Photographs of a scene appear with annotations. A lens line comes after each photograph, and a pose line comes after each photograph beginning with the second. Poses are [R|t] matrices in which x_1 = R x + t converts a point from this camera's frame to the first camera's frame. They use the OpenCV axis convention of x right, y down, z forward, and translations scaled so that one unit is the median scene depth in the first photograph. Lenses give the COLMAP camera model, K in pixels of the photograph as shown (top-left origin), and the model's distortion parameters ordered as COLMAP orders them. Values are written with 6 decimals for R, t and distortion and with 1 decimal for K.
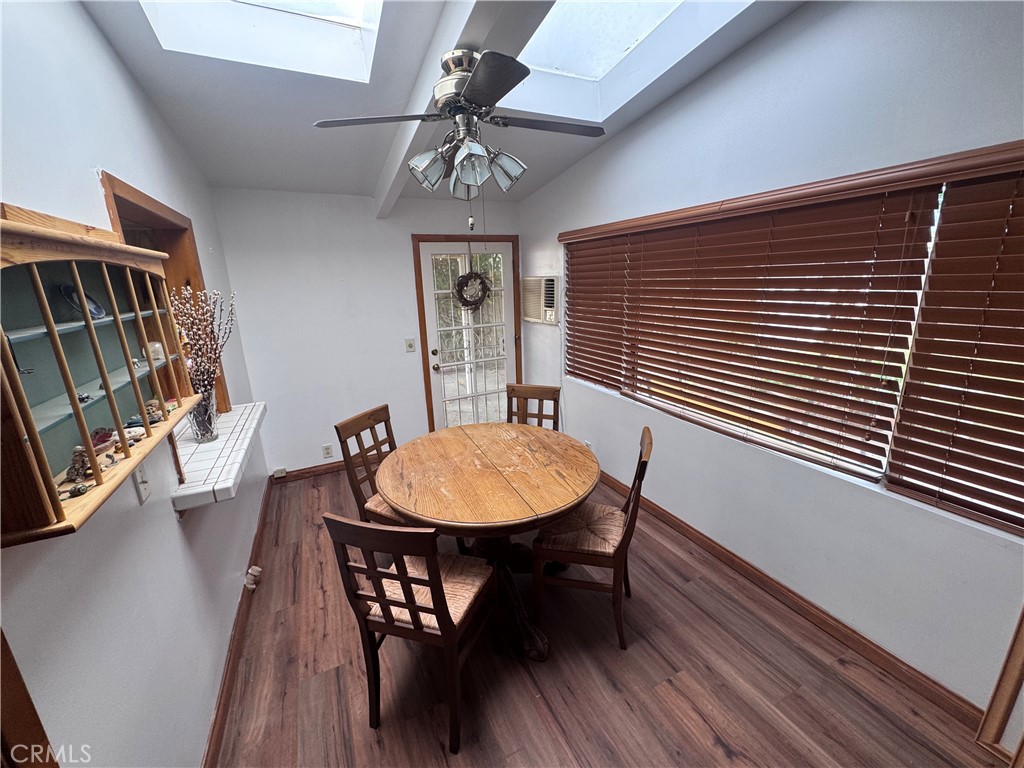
lens RADIAL K [[405.1, 0, 514.7], [0, 405.1, 388.0], [0, 0, 1]] dist [0.000055, -0.000177]
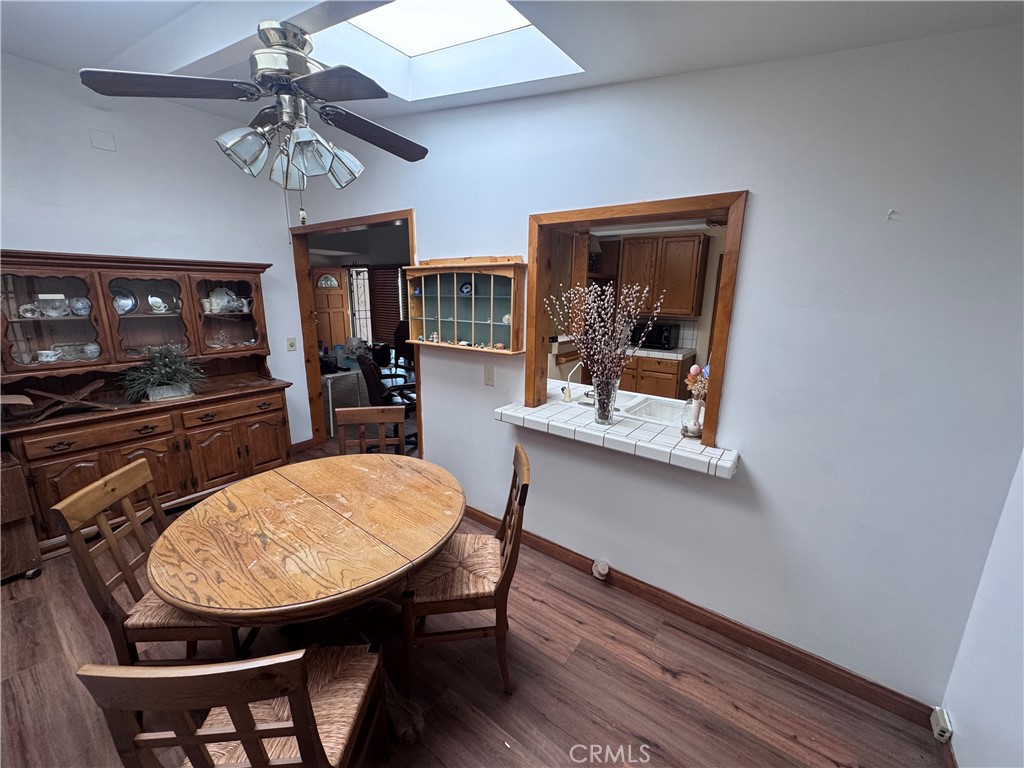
lens RADIAL K [[405.1, 0, 511.1], [0, 405.1, 385.9], [0, 0, 1]] dist [0.000055, -0.000177]
pose [[-0.889704, 0.124913, -0.439116, -0.065149], [-0.102185, 0.882951, 0.458209, -0.436810], [0.444954, 0.452542, -0.772801, 1.690416]]
